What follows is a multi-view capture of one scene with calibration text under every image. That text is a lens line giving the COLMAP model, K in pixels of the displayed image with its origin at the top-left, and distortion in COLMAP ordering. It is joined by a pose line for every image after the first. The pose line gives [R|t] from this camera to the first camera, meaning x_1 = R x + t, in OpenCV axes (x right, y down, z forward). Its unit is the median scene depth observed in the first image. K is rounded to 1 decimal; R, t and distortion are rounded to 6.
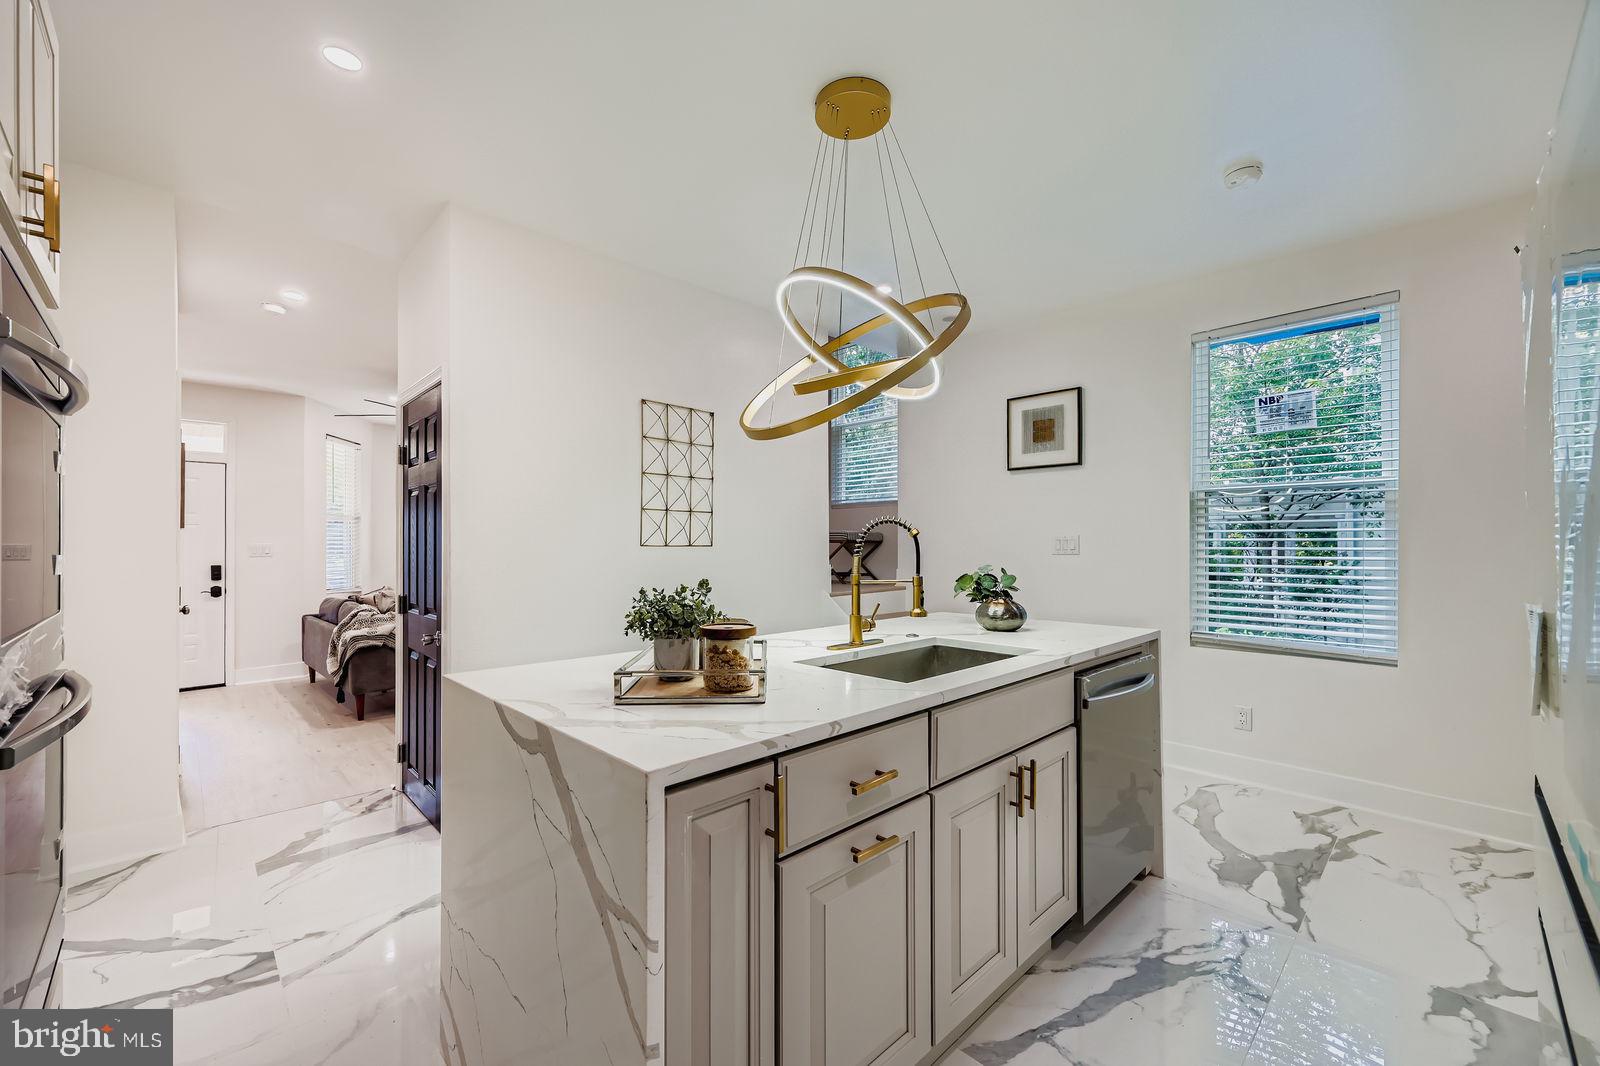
lens RADIAL K [[636.4, 0, 800.9], [0, 636.4, 535.4], [0, 0, 1]] dist [0.001713, -0.000180]
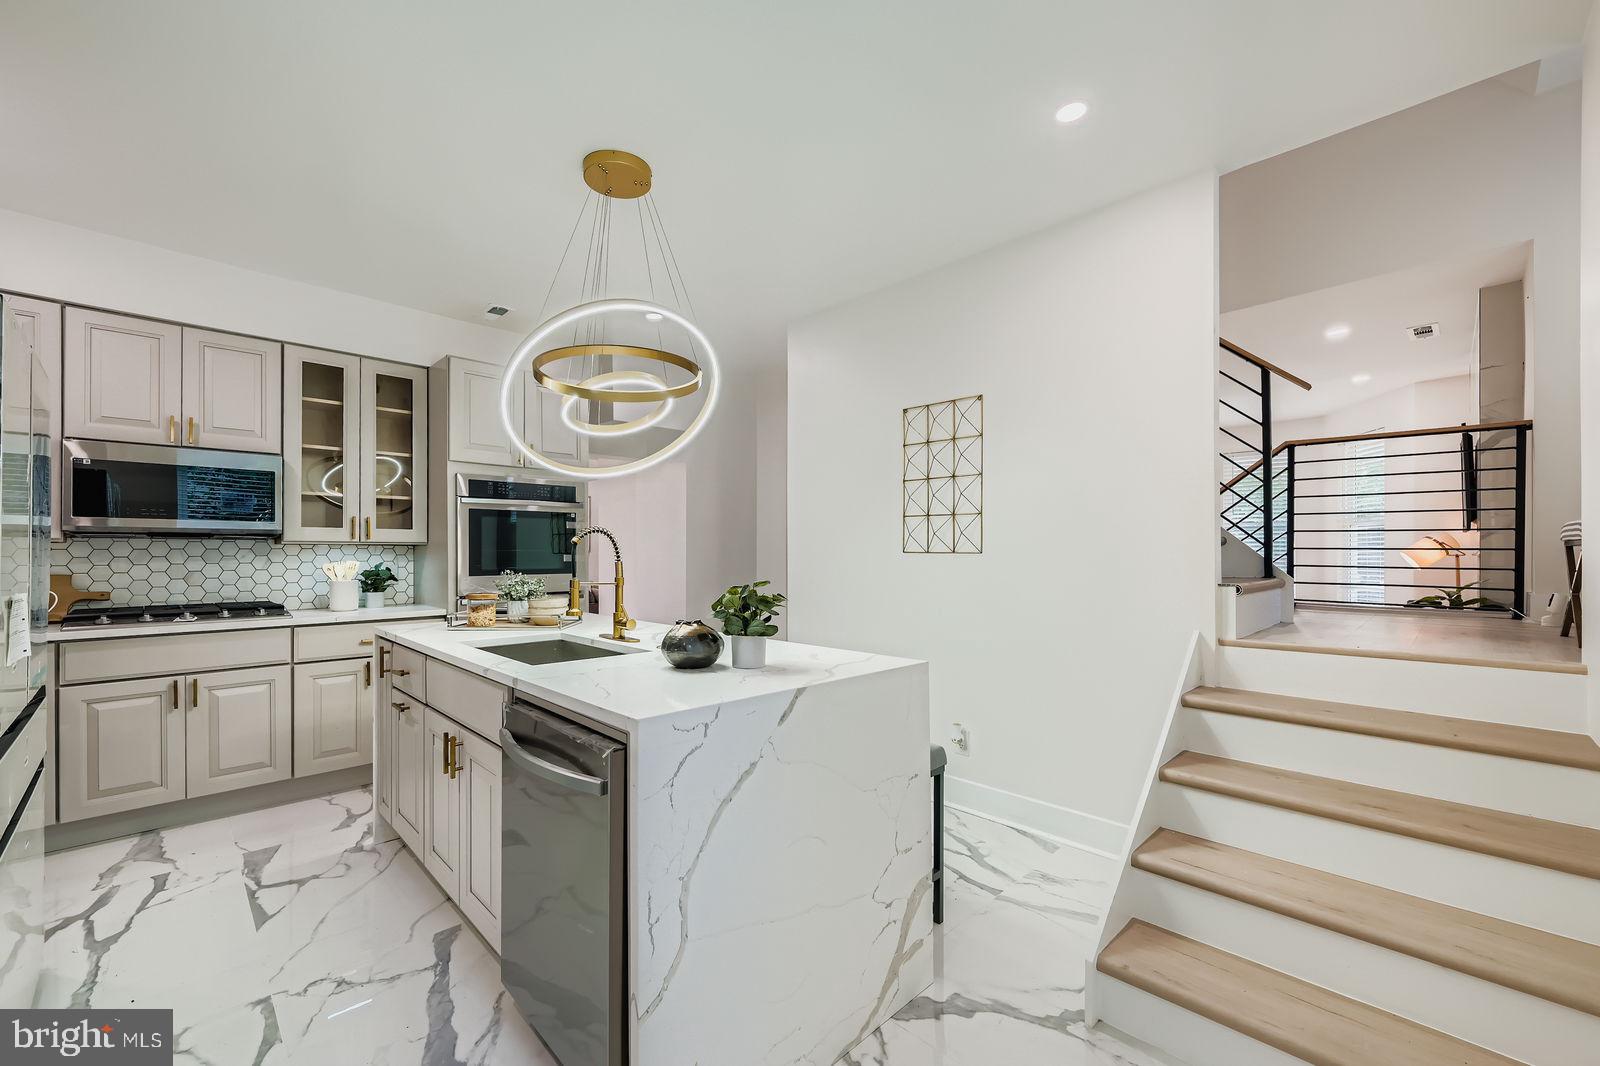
lens RADIAL K [[647.5, 0, 801.8], [0, 647.5, 553.6], [0, 0, 1]] dist [0.000990, 0.000087]
pose [[0.013485, 0.001958, -0.999907, 0.945334], [0.012255, 0.999923, 0.002123, 0.015407], [0.999834, -0.012282, 0.013459, 0.990266]]
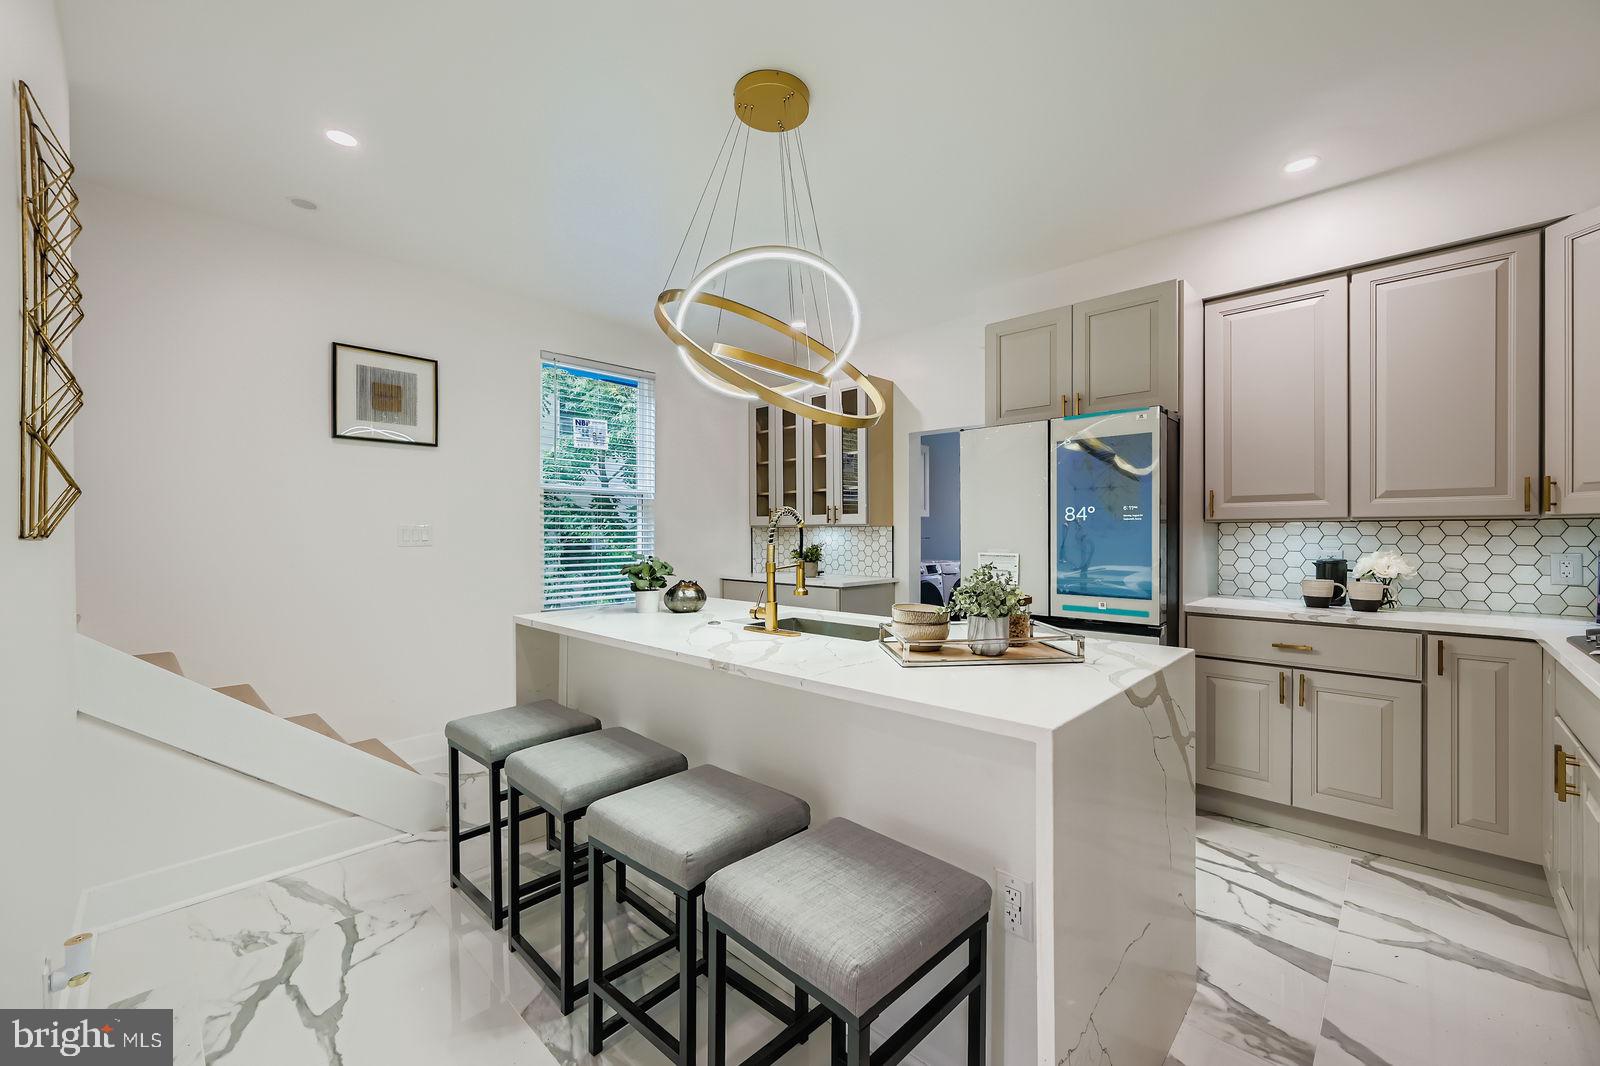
lens RADIAL K [[636.4, 0, 800.9], [0, 636.4, 535.4], [0, 0, 1]] dist [0.001713, -0.000180]
pose [[-0.035964, -0.003388, 0.999347, -0.702428], [-0.008587, 0.999958, 0.003081, 0.010689], [-0.999316, -0.008471, -0.035991, 0.747143]]
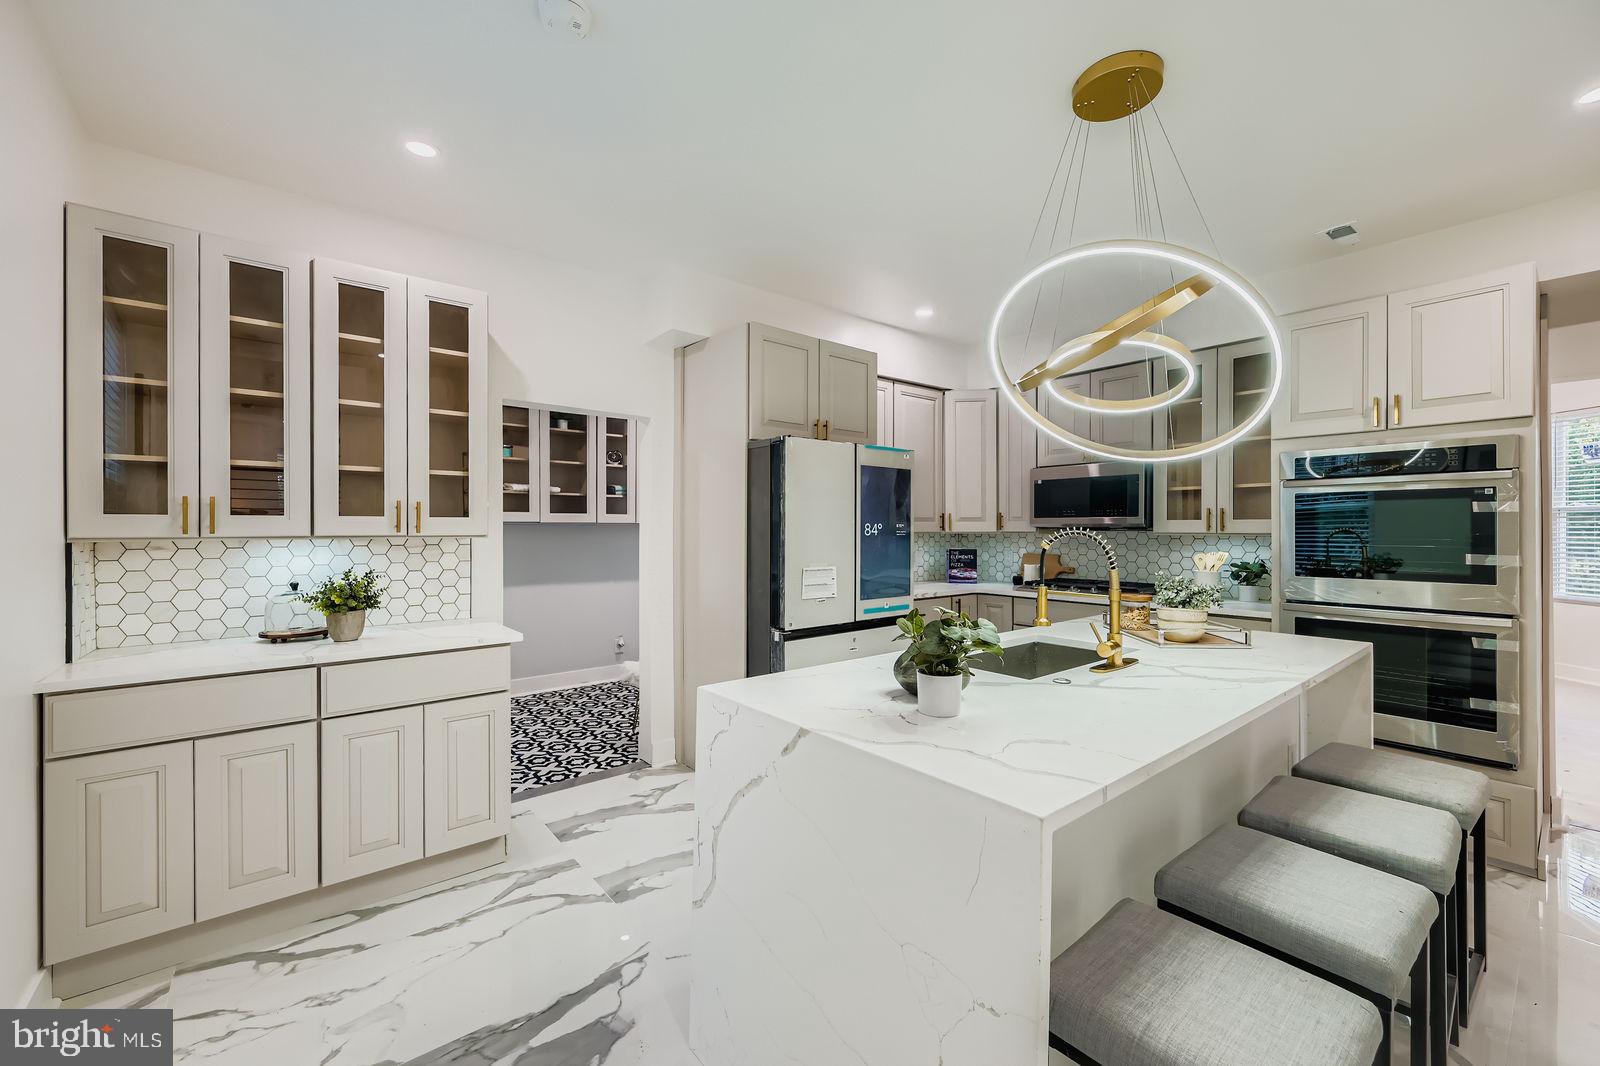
lens RADIAL K [[641.1, 0, 799.9], [0, 641.1, 528.0], [0, 0, 1]] dist [0.002632, 0.000147]
pose [[-0.996510, 0.002566, 0.083436, 0.347769], [0.001645, 0.999937, -0.011112, -0.014226], [-0.083460, -0.010936, -0.996451, 1.482504]]
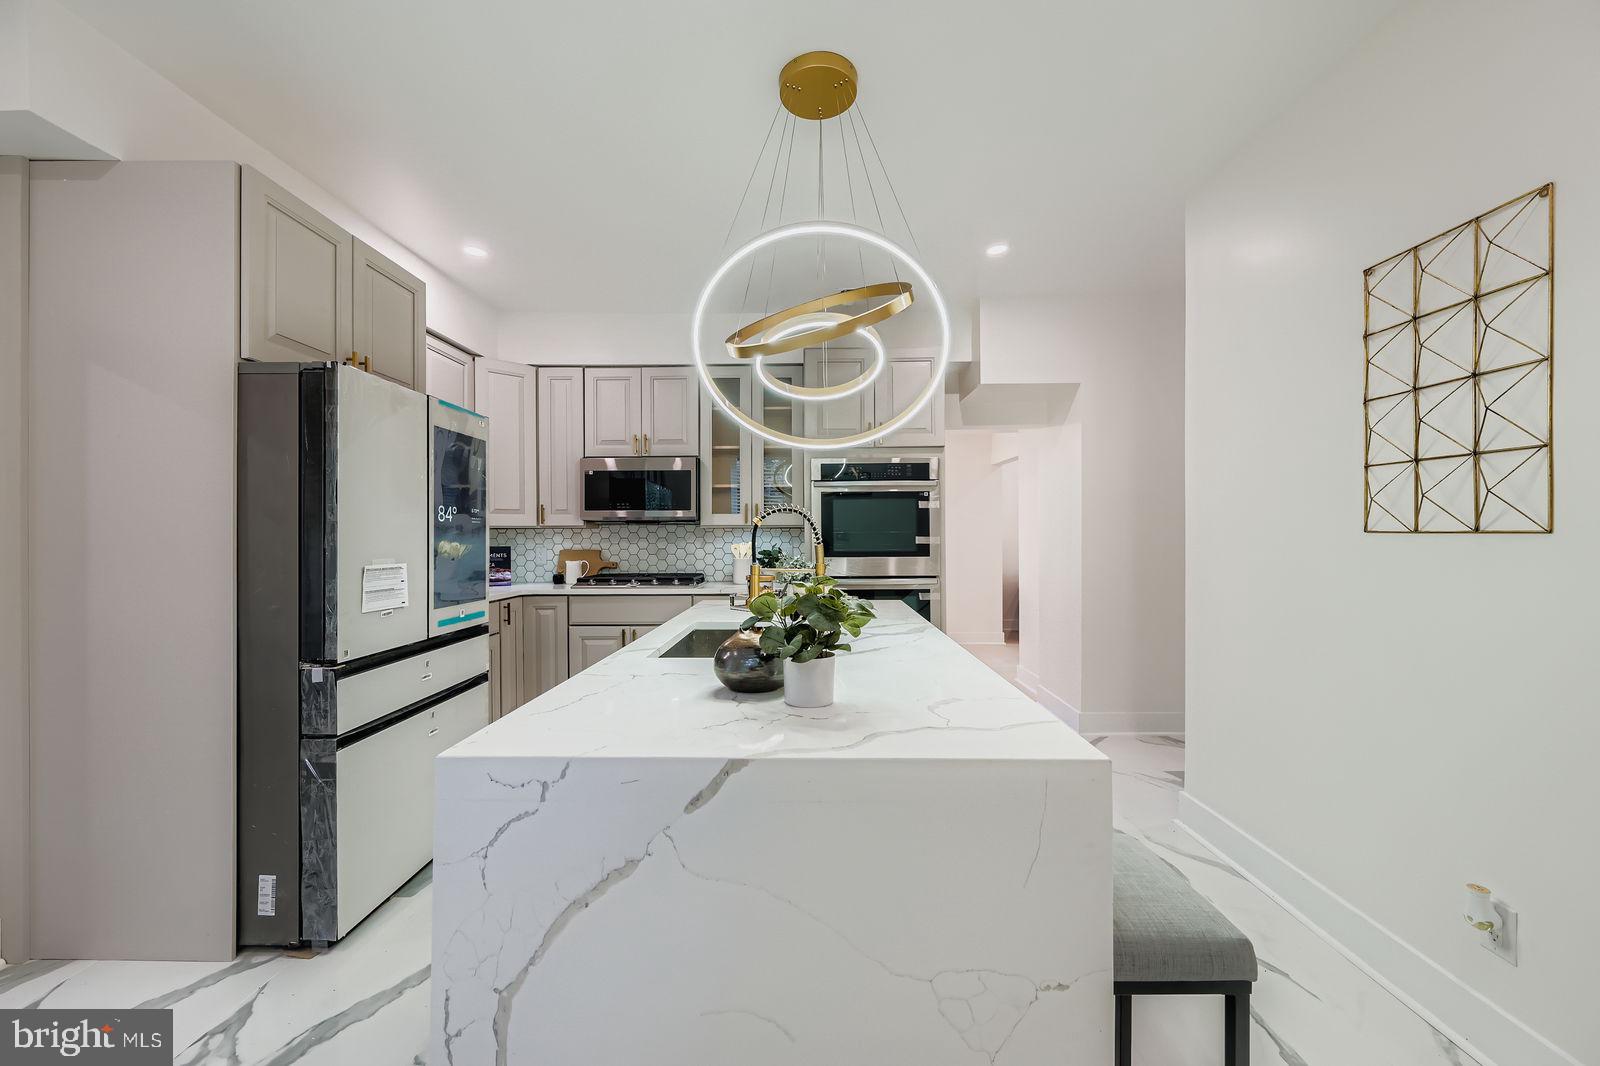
lens RADIAL K [[636.4, 0, 800.9], [0, 636.4, 535.4], [0, 0, 1]] dist [0.001713, -0.000180]
pose [[-0.706859, 0.004522, -0.707341, 0.596778], [0.012902, 0.999896, -0.006501, 0.018273], [0.707237, -0.013722, -0.706843, 1.255762]]
